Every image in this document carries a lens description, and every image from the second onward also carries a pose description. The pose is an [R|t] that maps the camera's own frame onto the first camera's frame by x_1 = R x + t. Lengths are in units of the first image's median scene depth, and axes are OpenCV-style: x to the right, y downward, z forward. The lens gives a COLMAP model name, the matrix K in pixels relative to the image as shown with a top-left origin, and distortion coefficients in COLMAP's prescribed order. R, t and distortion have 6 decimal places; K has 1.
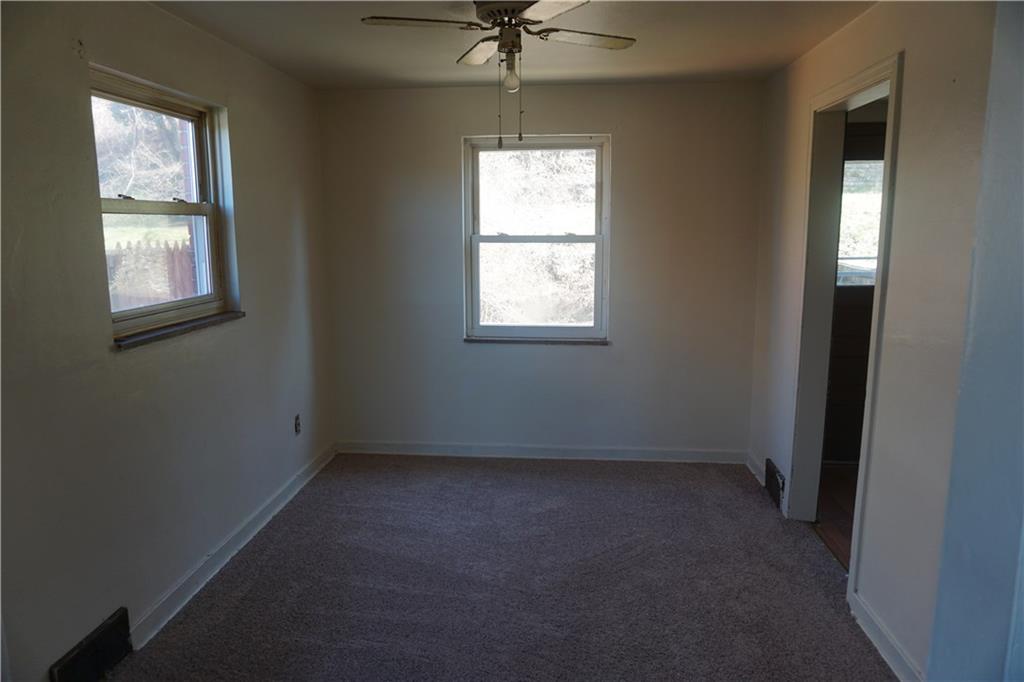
lens RADIAL K [[693.7, 0, 516.1], [0, 693.7, 337.0], [0, 0, 1]] dist [0.002521, 0.001290]
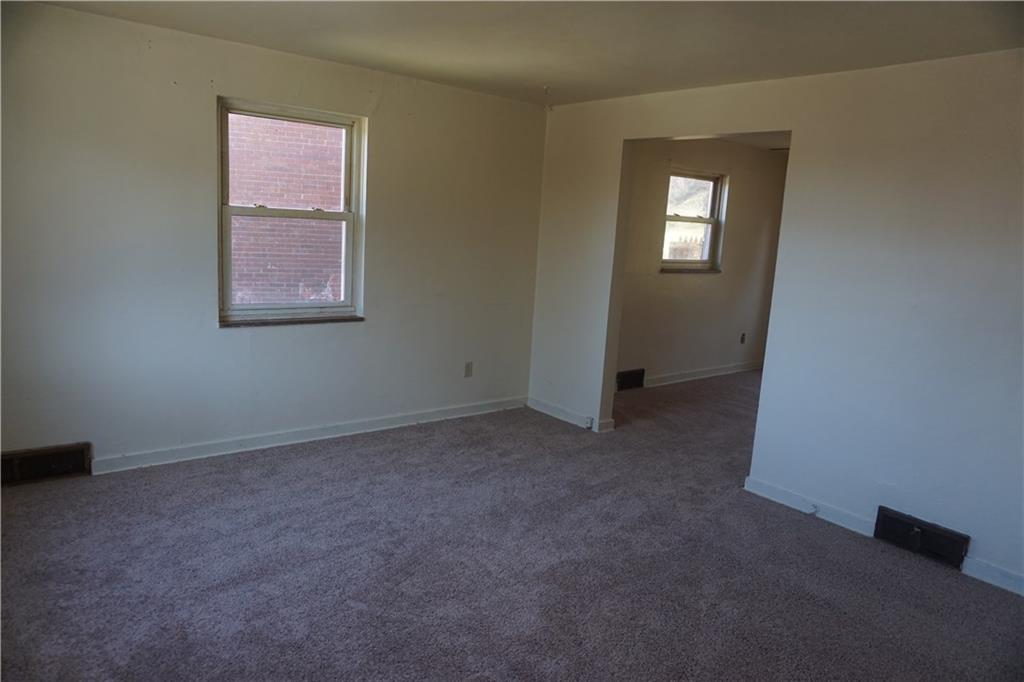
lens RADIAL K [[693.7, 0, 512.4], [0, 693.7, 342.2], [0, 0, 1]] dist [0.002521, 0.001290]
pose [[0.694819, 0.171848, -0.698351, 0.708044], [-0.179003, 0.981797, 0.063501, 0.163686], [0.696551, 0.080885, 0.712933, -0.963481]]
